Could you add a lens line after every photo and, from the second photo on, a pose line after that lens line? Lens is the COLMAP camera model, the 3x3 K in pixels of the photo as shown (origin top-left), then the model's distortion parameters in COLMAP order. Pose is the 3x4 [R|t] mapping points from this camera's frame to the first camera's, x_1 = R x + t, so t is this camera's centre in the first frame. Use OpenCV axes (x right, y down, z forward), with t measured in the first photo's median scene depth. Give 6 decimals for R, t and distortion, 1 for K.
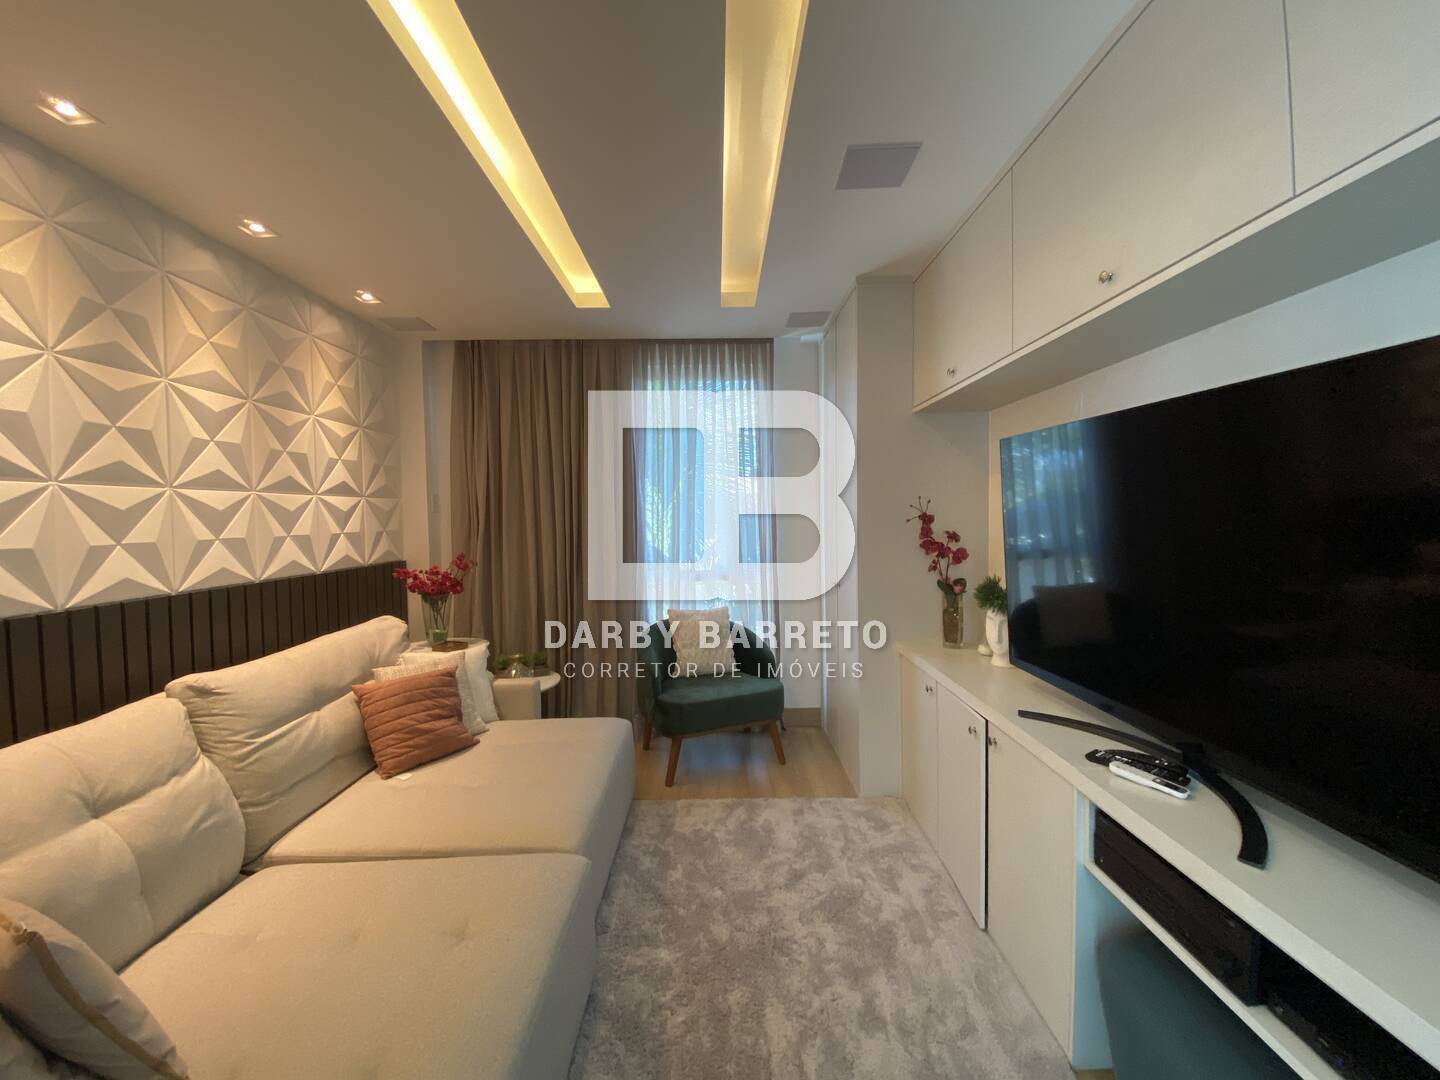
lens RADIAL K [[578.7, 0, 720.0], [0, 578.7, 540.0], [0, 0, 1]] dist [-0.000981, -0.008380]
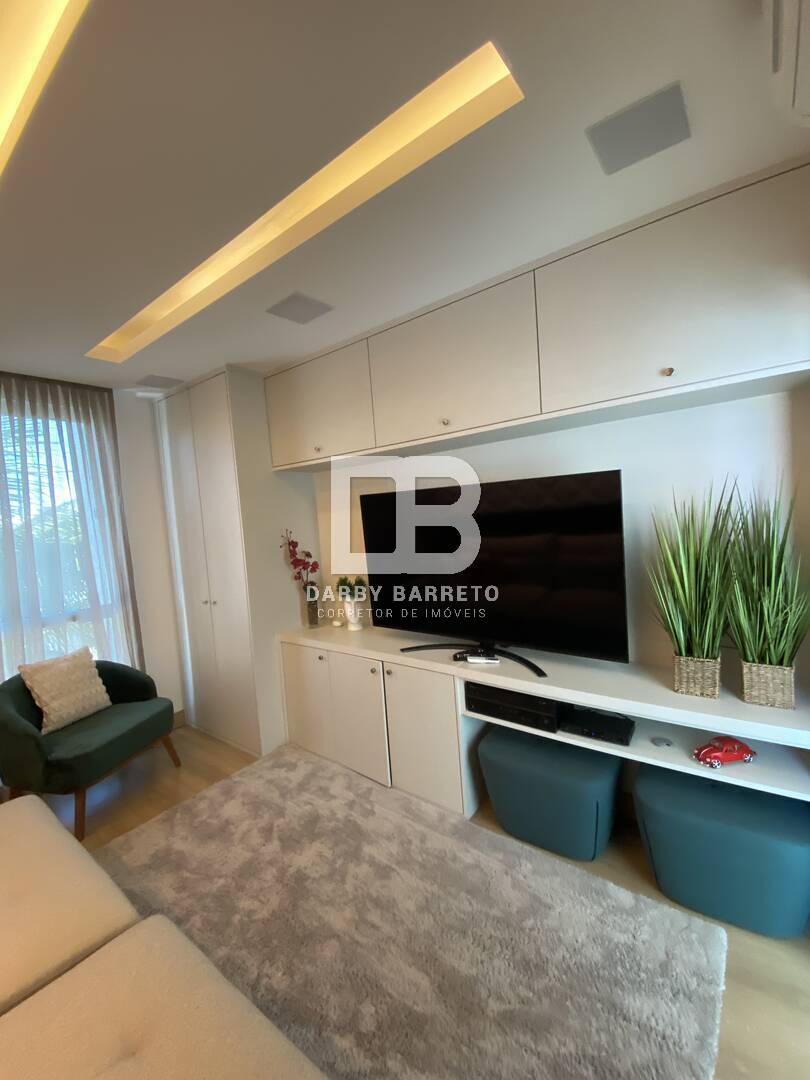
lens RADIAL K [[435.7, 0, 405.0], [0, 435.7, 540.0], [0, 0, 1]] dist [0.029135, -0.026776]
pose [[0.606971, -0.076849, 0.791000, -0.396128], [0.095371, 0.995164, 0.023502, -0.053961], [-0.788981, 0.061173, 0.611365, 0.119933]]
